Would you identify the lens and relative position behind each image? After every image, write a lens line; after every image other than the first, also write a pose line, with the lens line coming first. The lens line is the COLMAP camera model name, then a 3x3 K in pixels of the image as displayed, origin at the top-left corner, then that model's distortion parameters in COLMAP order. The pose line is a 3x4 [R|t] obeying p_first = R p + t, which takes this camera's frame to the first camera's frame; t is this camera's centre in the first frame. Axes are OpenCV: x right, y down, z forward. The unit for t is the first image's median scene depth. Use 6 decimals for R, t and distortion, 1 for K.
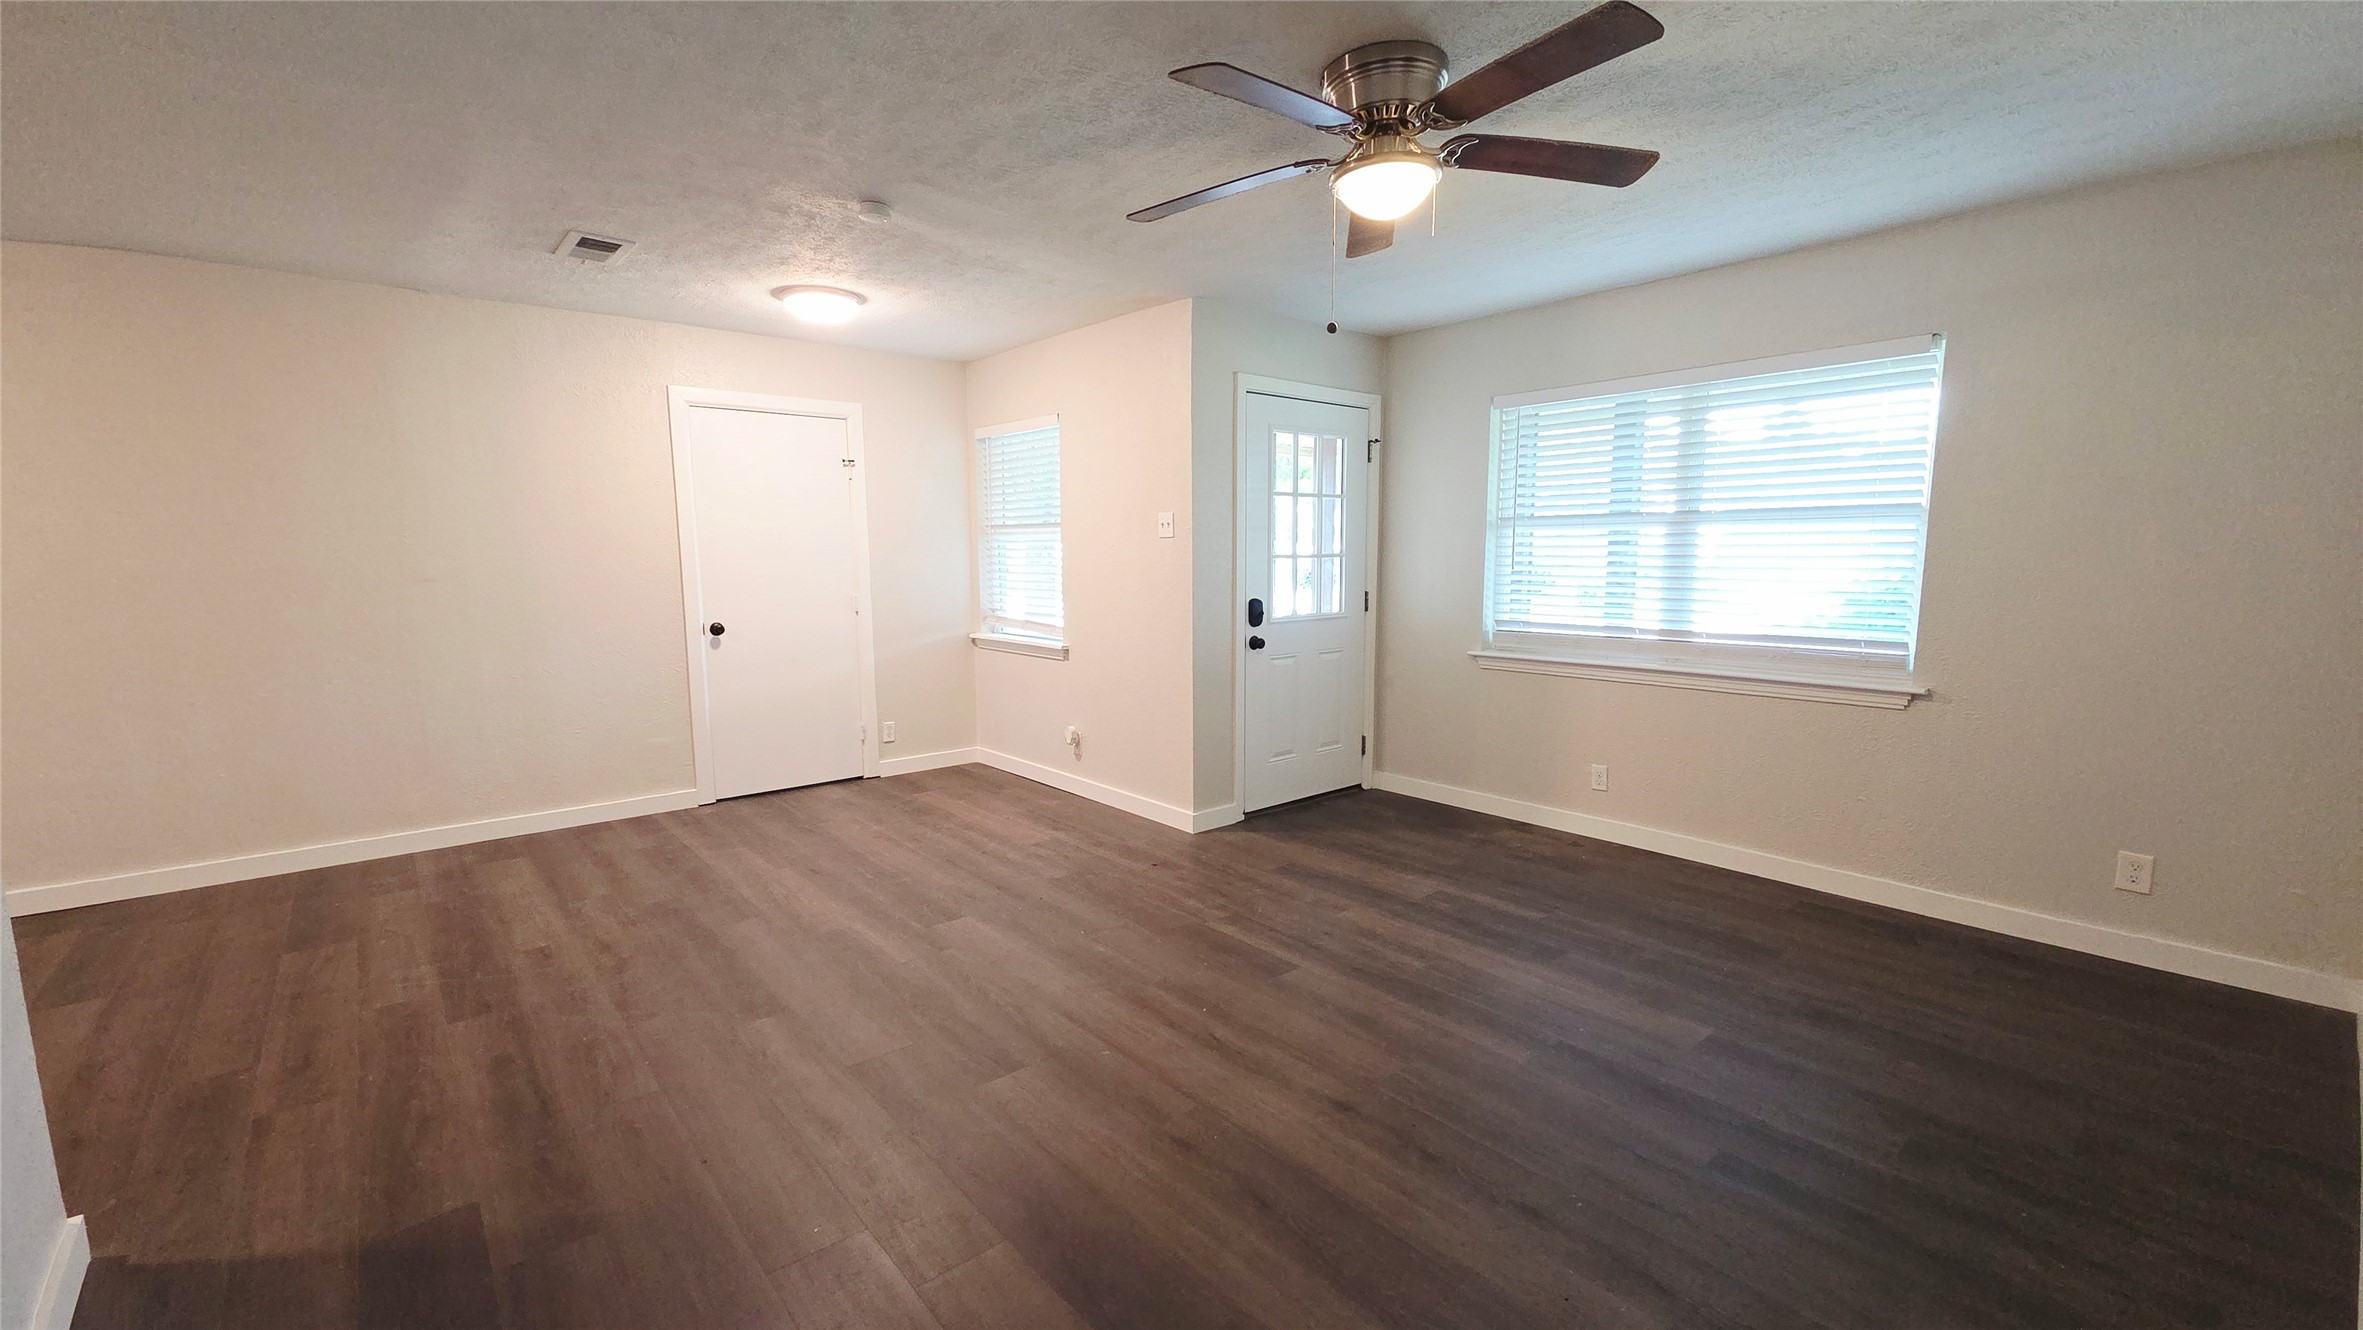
lens RADIAL K [[974.1, 0, 1170.8], [0, 974.1, 671.4], [0, 0, 1]] dist [0.002016, 0.000262]
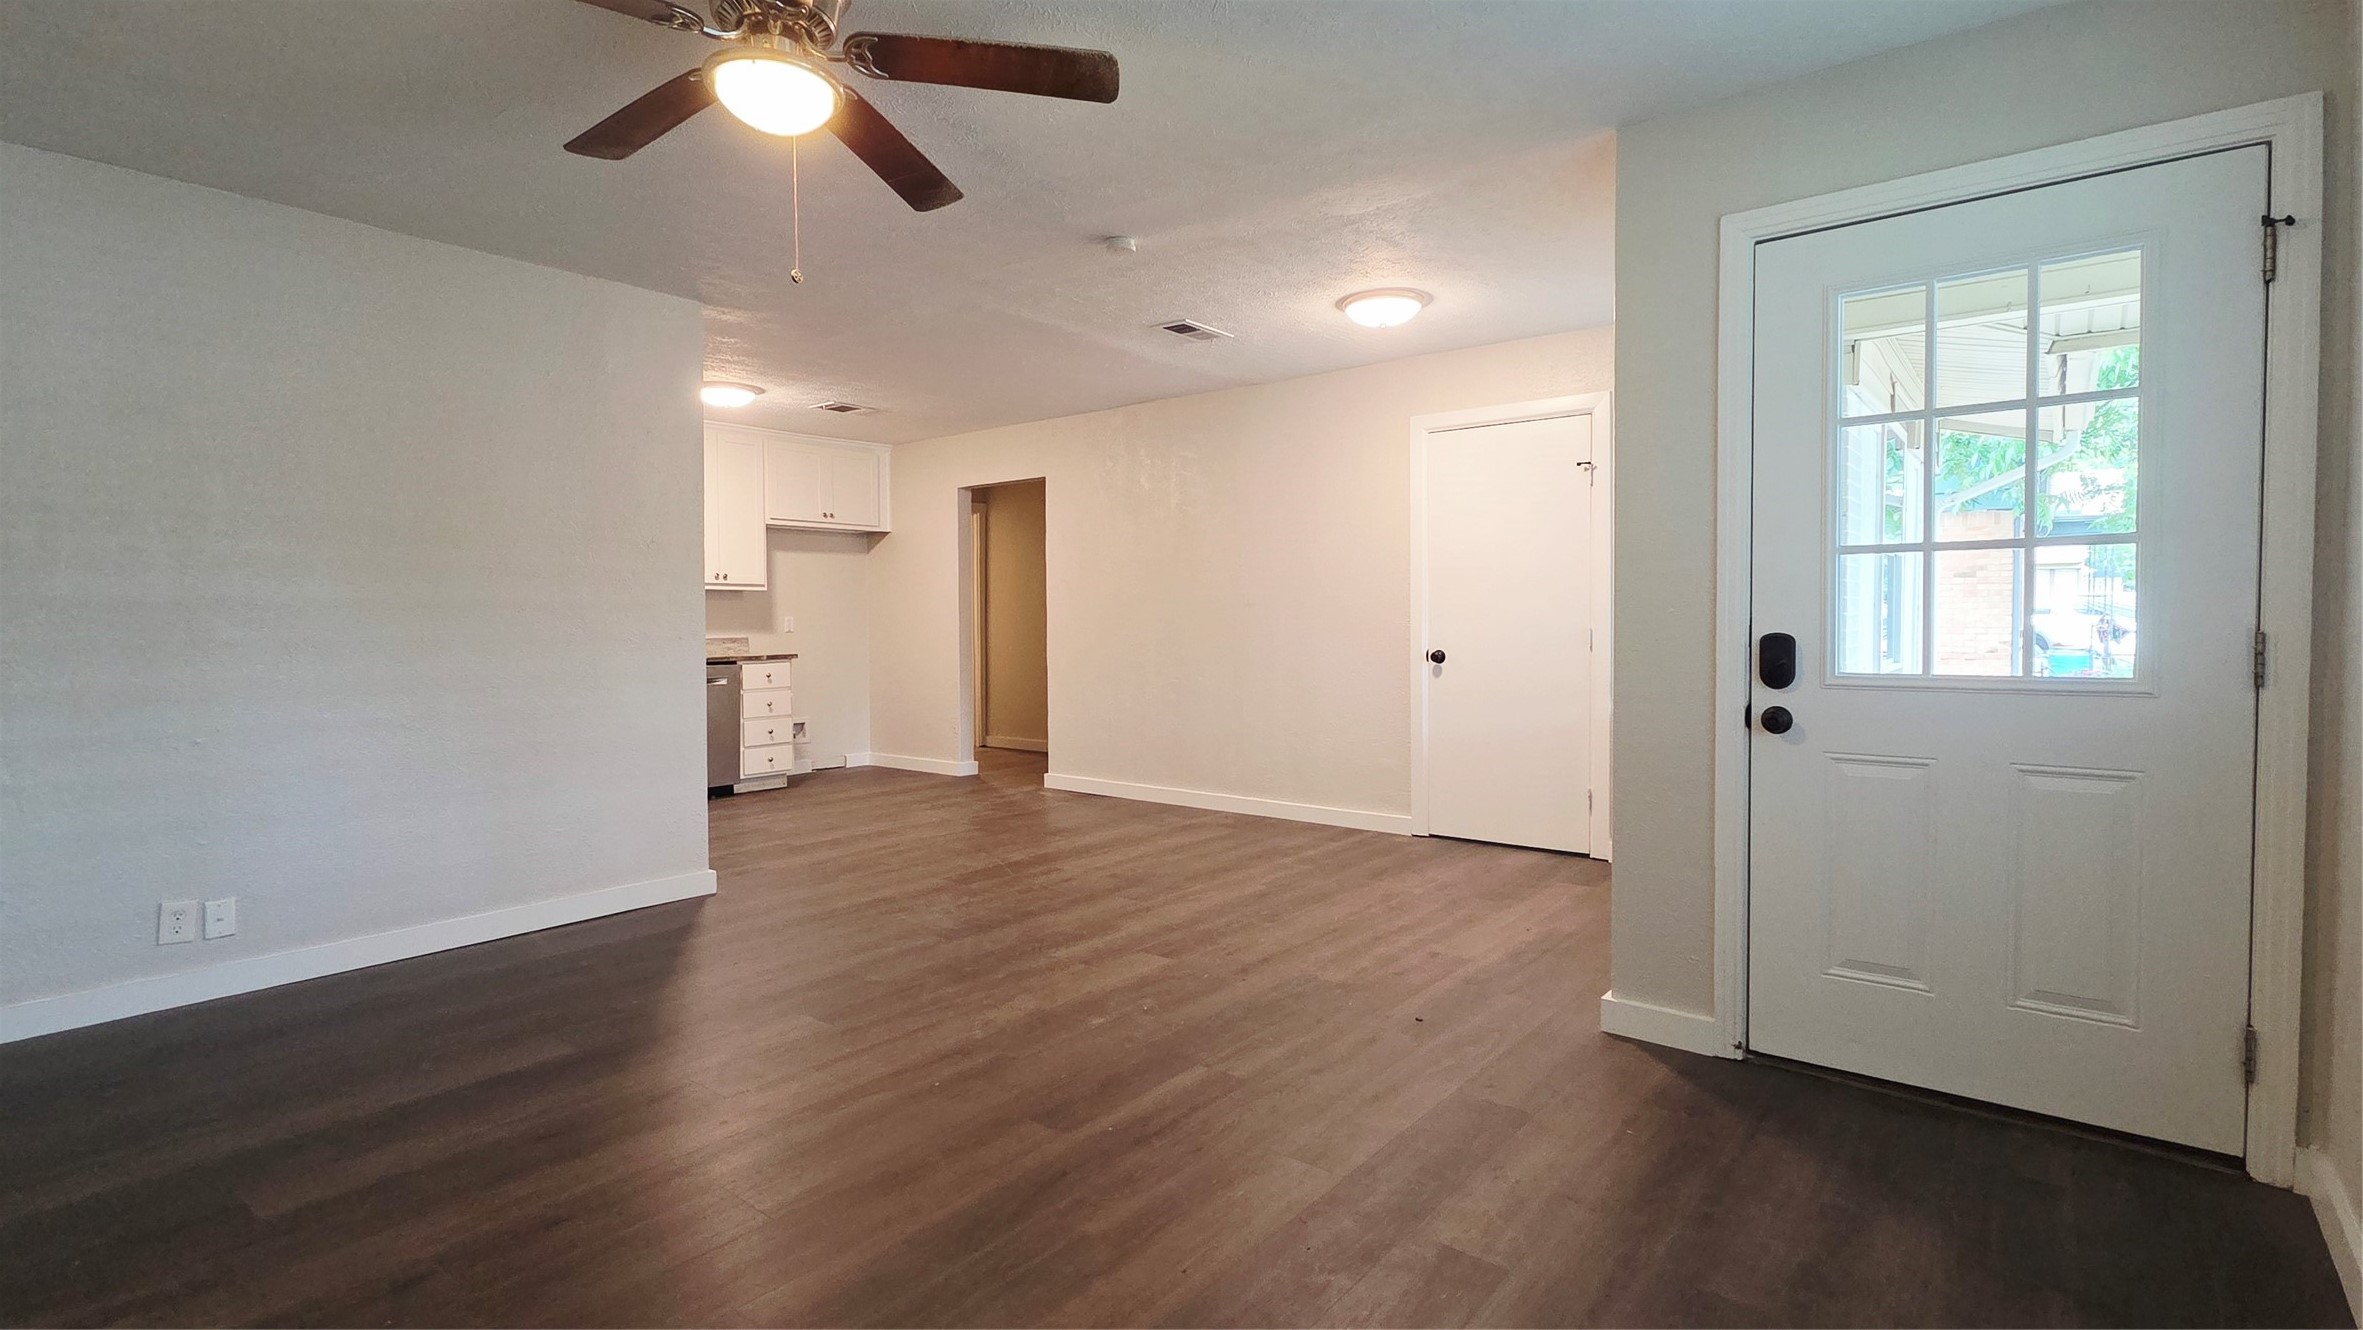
lens RADIAL K [[1097.9, 0, 1179.2], [0, 1097.9, 646.4], [0, 0, 1]] dist [0.008913, -0.000309]
pose [[0.194969, 0.033053, -0.980252, 0.638413], [-0.116779, 0.993105, 0.010259, -0.040129], [0.973832, 0.112472, 0.197485, 0.626801]]
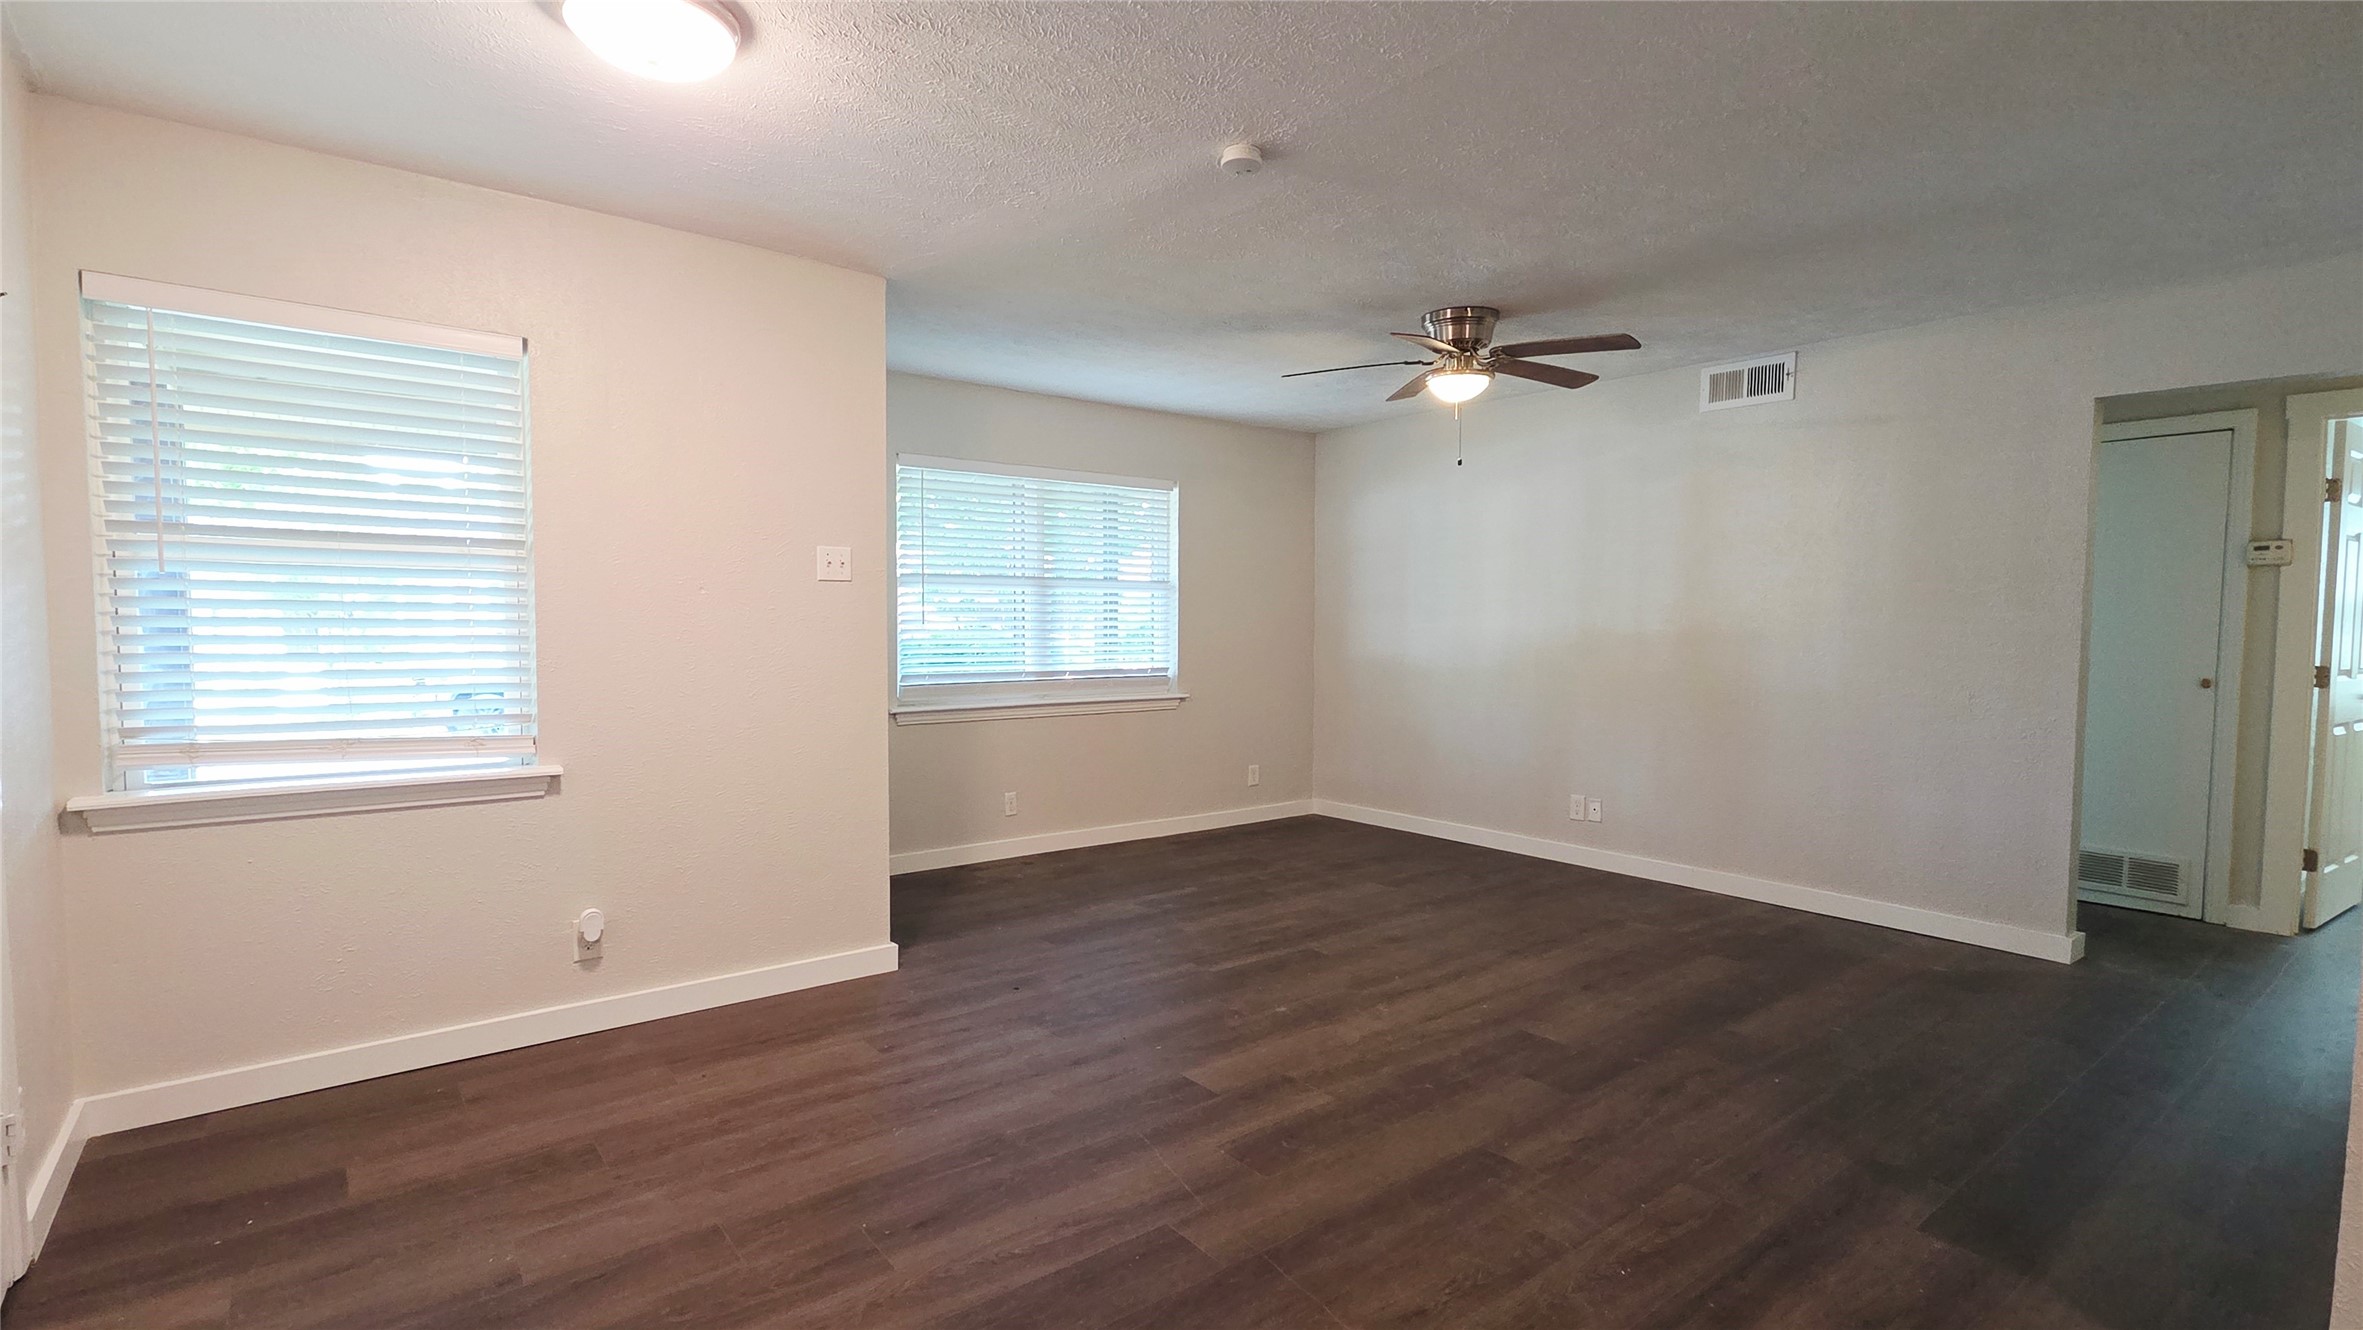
lens RADIAL K [[1097.9, 0, 1168.3], [0, 1097.9, 669.6], [0, 0, 1]] dist [0.008913, -0.000309]
pose [[0.022321, -0.043028, 0.998825, -0.856150], [0.114721, 0.992584, 0.040195, -0.079836], [-0.993147, 0.113689, 0.027091, 0.774359]]
